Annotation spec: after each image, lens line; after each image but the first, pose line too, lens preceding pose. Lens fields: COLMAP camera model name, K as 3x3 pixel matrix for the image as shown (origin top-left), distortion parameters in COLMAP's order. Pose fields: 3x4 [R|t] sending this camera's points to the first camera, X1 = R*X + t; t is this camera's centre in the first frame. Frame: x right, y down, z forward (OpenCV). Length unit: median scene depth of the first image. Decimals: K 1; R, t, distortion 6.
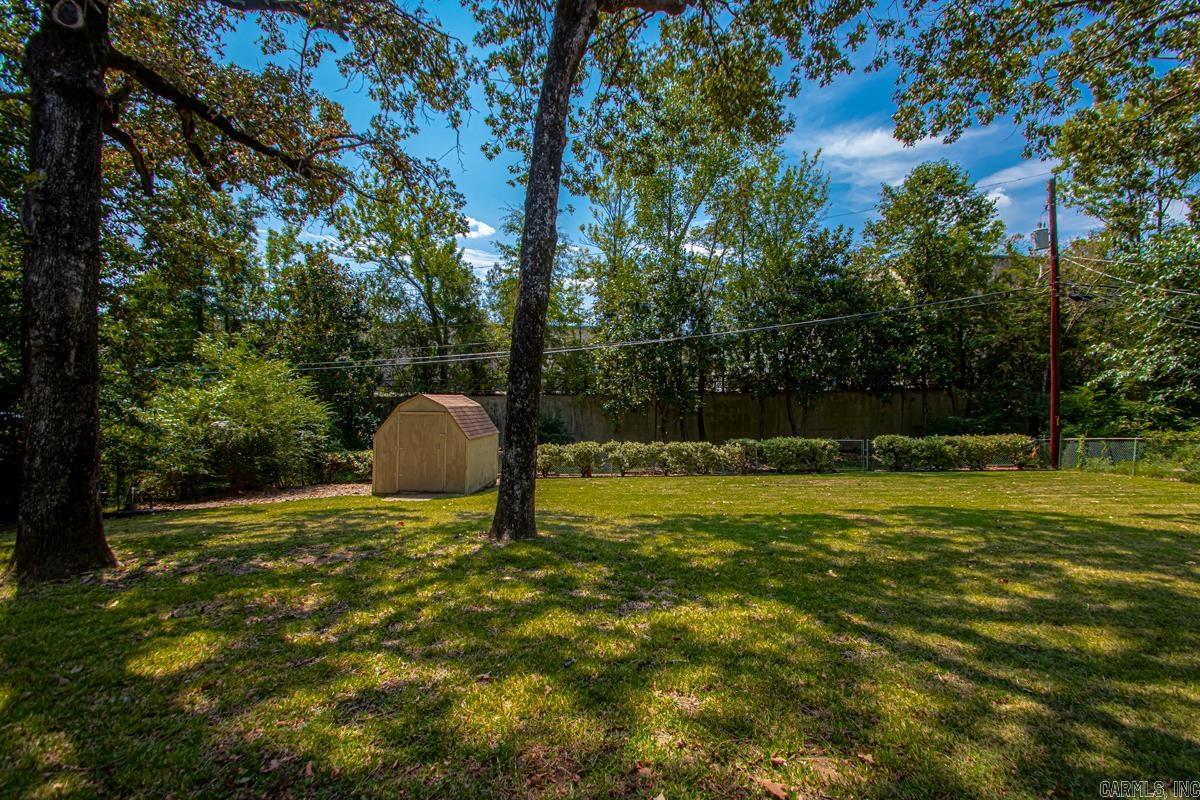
lens RADIAL K [[557.6, 0, 600.3], [0, 557.6, 409.9], [0, 0, 1]] dist [-0.015987, -0.000360]
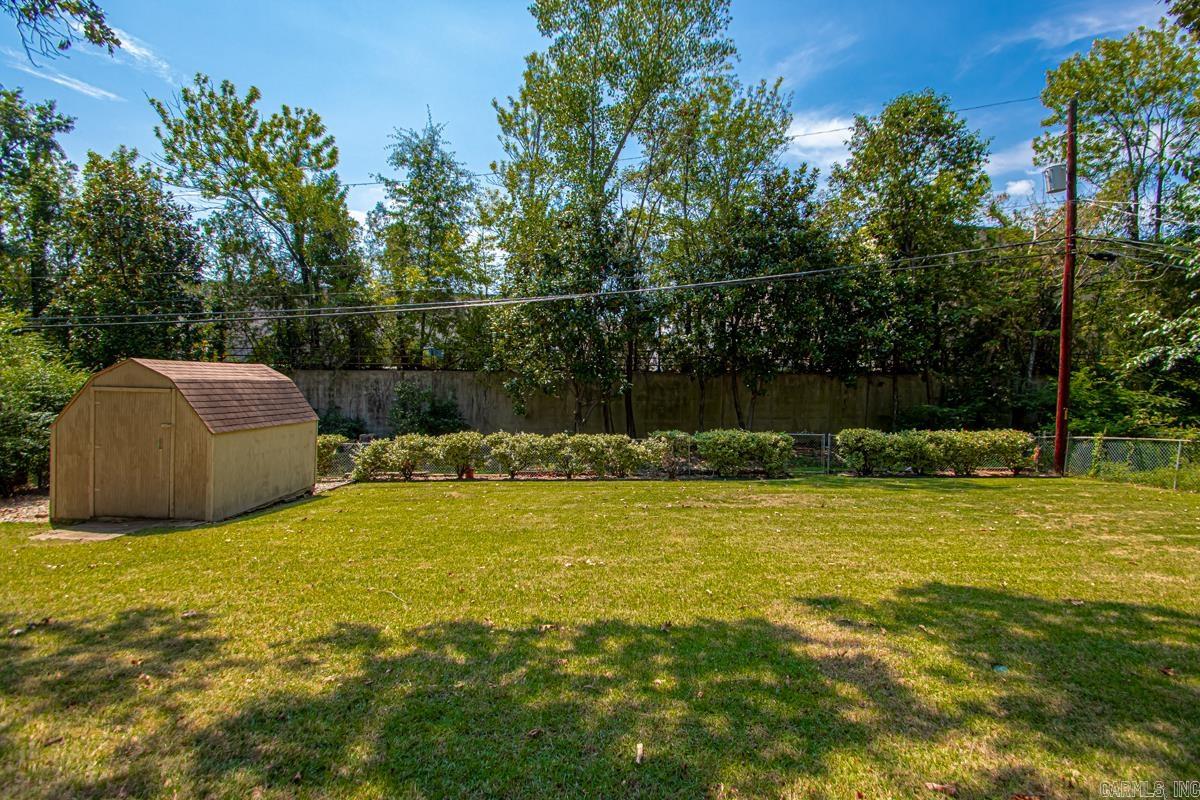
lens RADIAL K [[557.6, 0, 600.3], [0, 557.6, 409.9], [0, 0, 1]] dist [-0.015987, -0.000360]
pose [[0.997207, 0.014677, 0.073234, 0.088865], [-0.017155, 0.999298, 0.033314, -0.000511], [-0.072694, -0.034477, 0.996758, 0.213791]]
